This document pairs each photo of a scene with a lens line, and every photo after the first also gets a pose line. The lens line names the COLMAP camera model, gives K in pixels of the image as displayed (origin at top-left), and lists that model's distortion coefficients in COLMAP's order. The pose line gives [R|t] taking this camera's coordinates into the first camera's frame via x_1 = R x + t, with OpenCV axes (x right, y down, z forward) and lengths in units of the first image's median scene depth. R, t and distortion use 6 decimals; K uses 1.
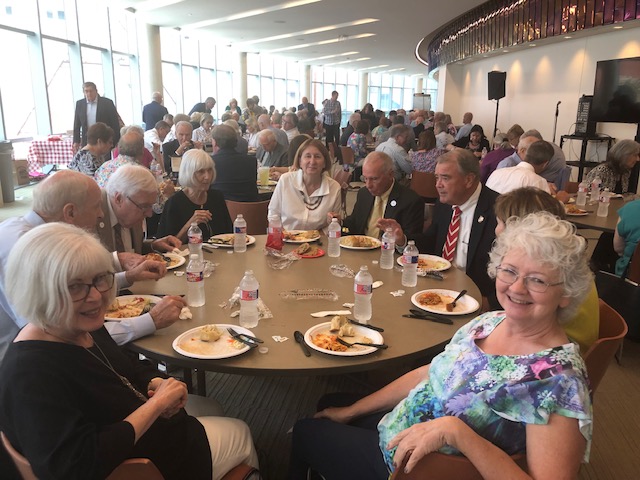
lens RADIAL K [[537.1, 0, 320.5], [0, 537.1, 237.1], [0, 0, 1]] dist [0.065747, -0.028172]
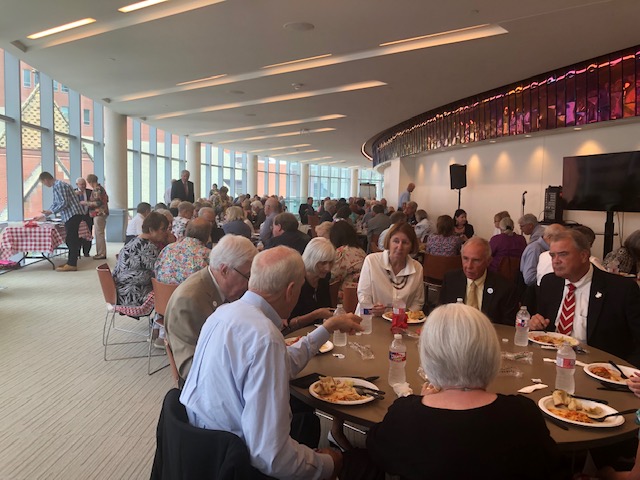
lens RADIAL K [[537.1, 0, 320.1], [0, 537.1, 240.2], [0, 0, 1]] dist [0.065747, -0.028172]
pose [[0.990964, -0.004297, 0.134060, -0.114969], [0.024761, 0.988169, -0.151360, 0.002945], [-0.131824, 0.153312, 0.979346, 0.000753]]
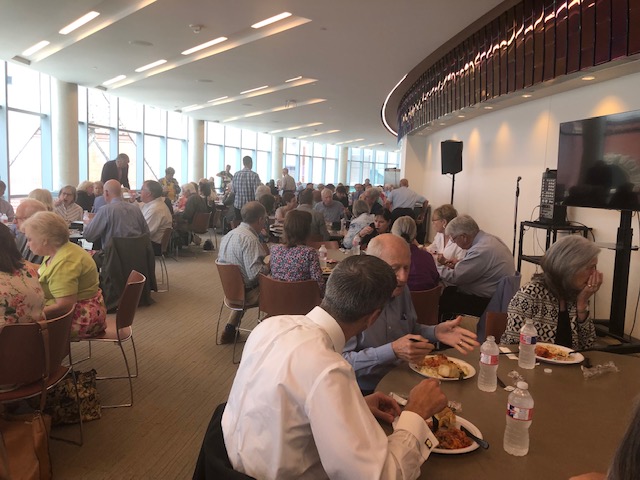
lens RADIAL K [[537.1, 0, 316.4], [0, 537.1, 238.9], [0, 0, 1]] dist [0.065747, -0.028172]
pose [[0.999687, 0.023732, -0.007904, 0.160126], [-0.024556, 0.991265, -0.129582, -0.057418], [0.004760, 0.129735, 0.991537, 0.254845]]
